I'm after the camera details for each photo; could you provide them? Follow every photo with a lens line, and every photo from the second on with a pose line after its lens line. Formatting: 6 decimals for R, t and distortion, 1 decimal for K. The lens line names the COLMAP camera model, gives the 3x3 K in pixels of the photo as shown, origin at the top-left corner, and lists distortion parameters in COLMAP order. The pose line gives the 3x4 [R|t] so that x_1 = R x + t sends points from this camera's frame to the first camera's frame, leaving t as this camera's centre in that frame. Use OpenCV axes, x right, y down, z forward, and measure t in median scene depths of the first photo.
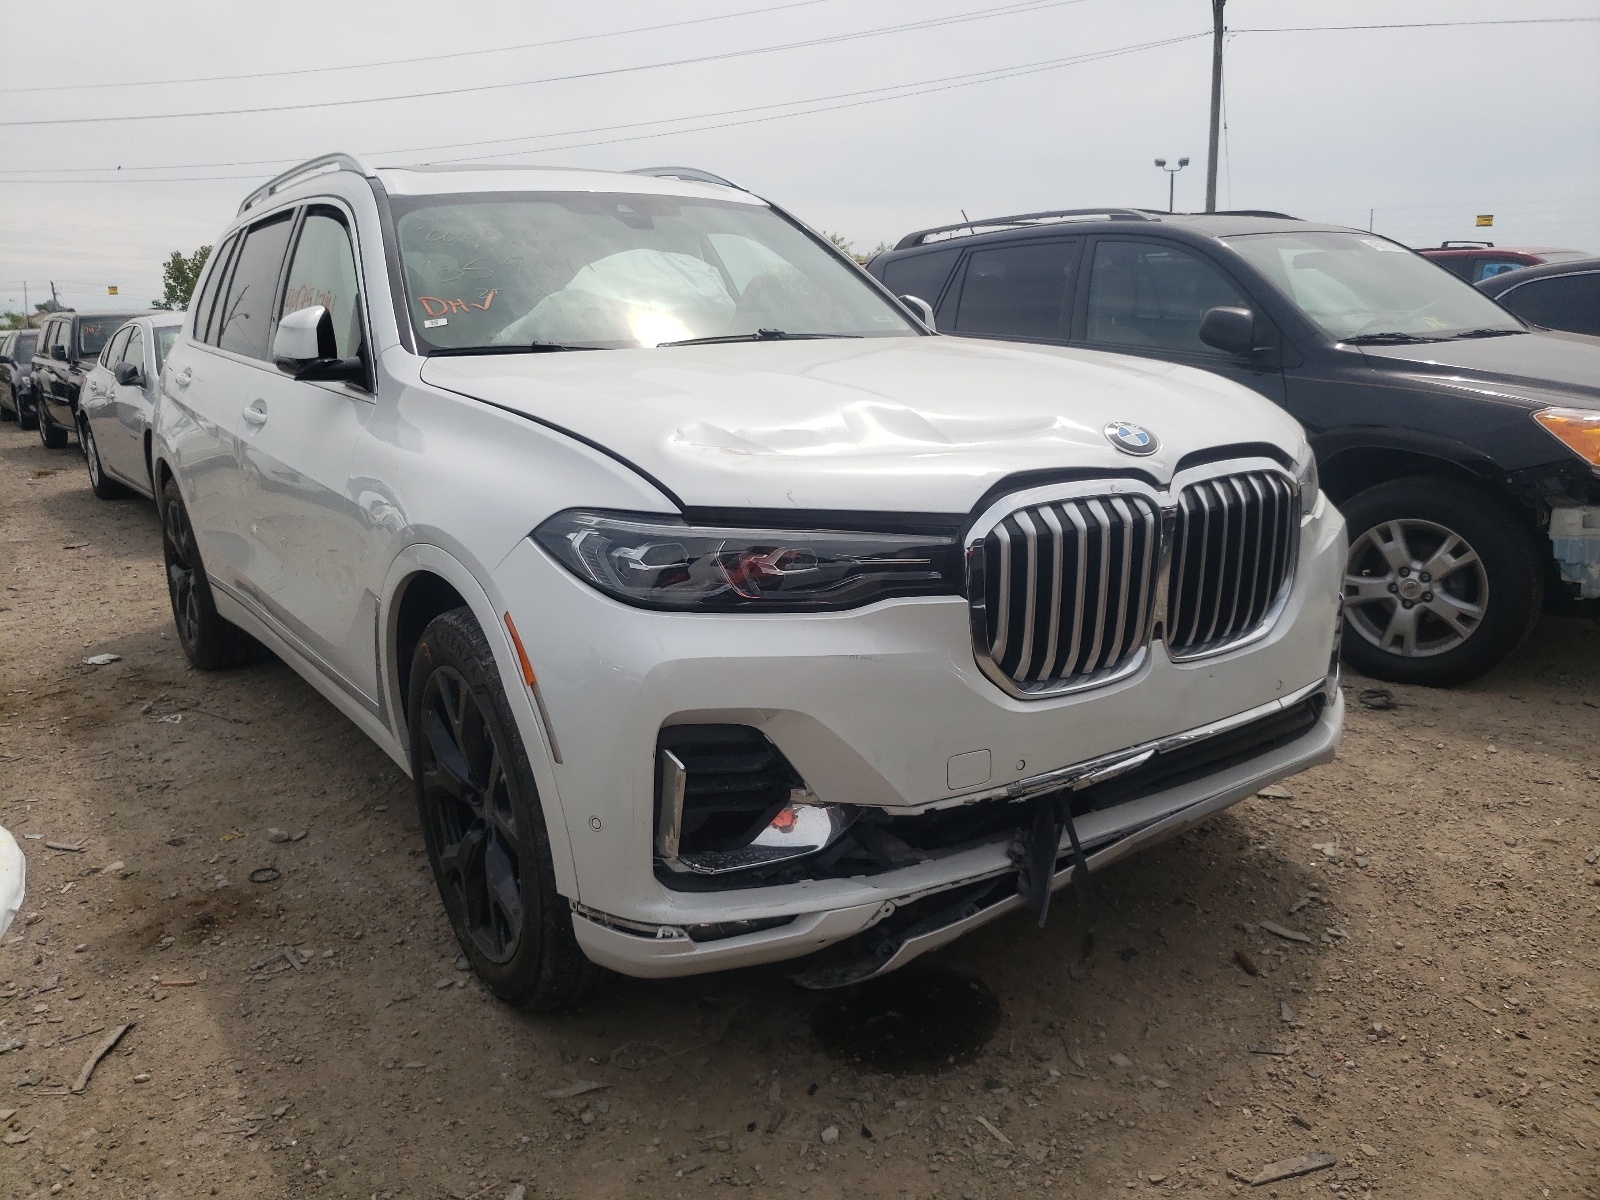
lens RADIAL K [[1209.7, 0, 797.2], [0, 1209.7, 611.7], [0, 0, 1]] dist [0.046982, 0.000096]
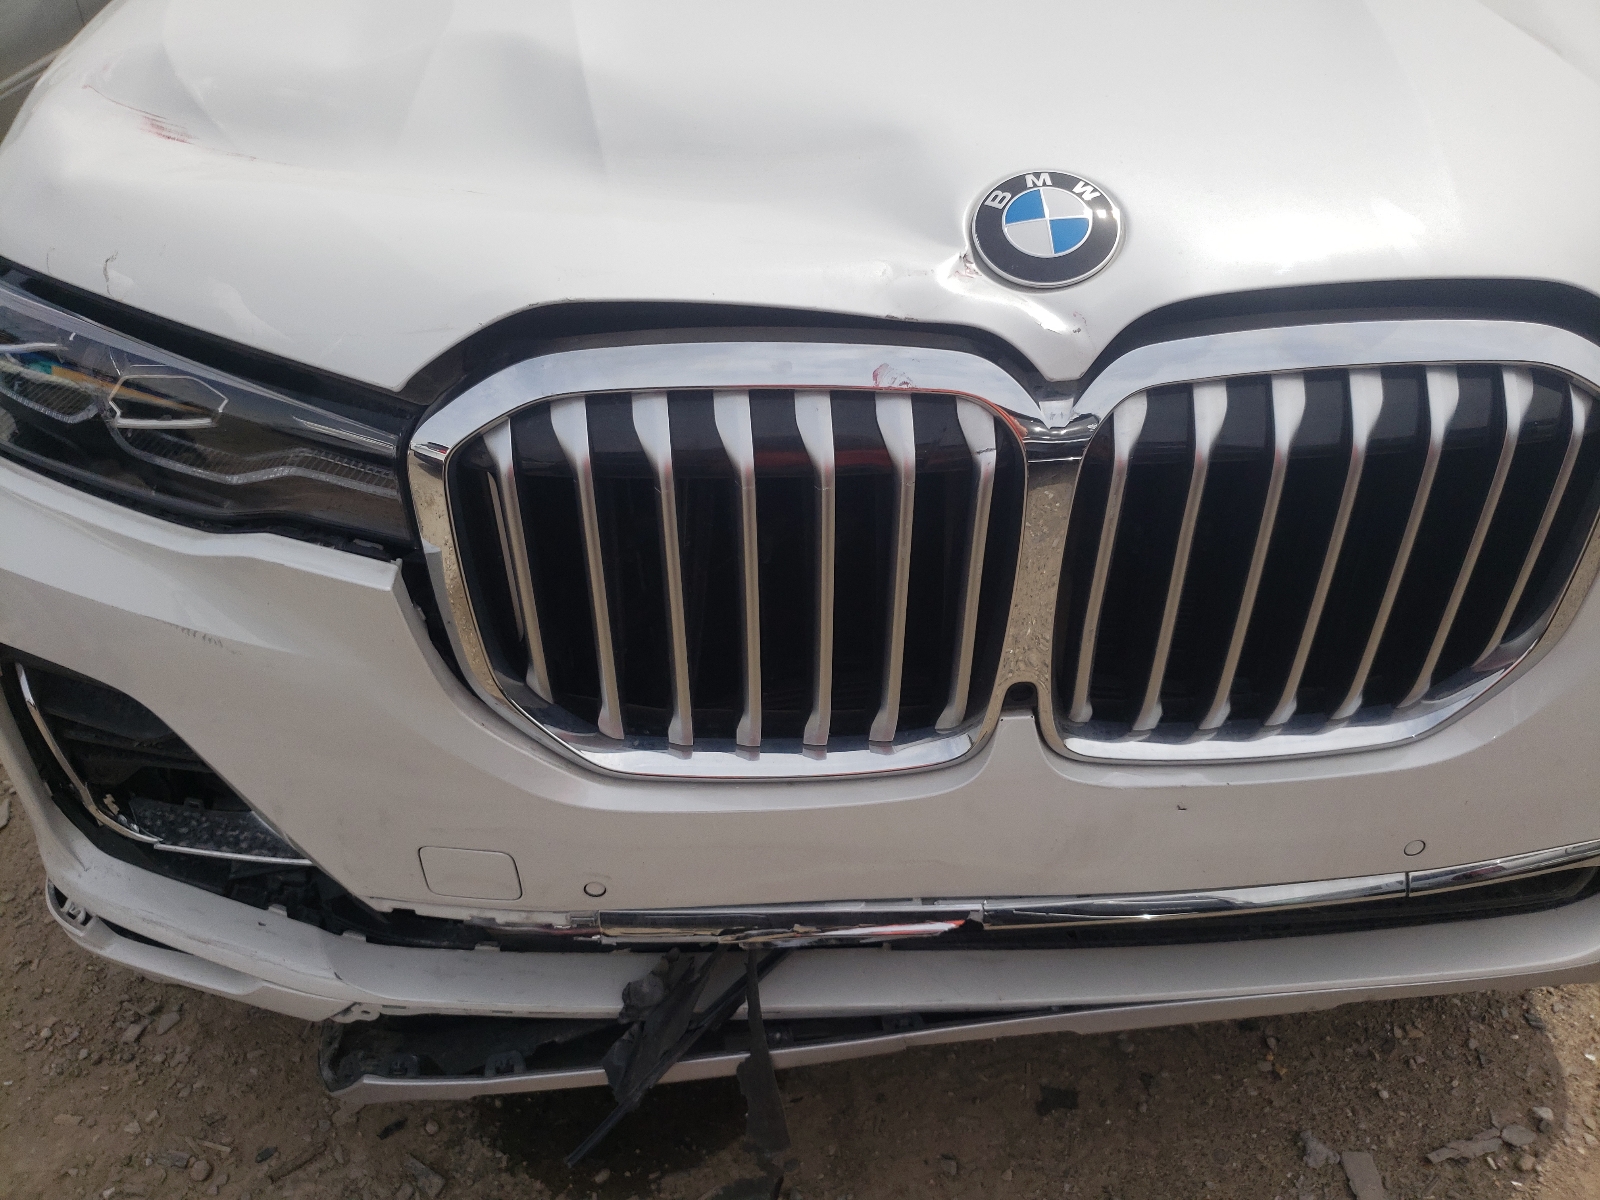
lens RADIAL K [[1209.7, 0, 797.2], [0, 1209.7, 611.7], [0, 0, 1]] dist [0.046982, 0.000096]
pose [[0.856448, 0.304998, -0.416501, 0.409498], [-0.137291, 0.912322, 0.385771, -0.172511], [0.497642, -0.273211, 0.823230, 0.629755]]
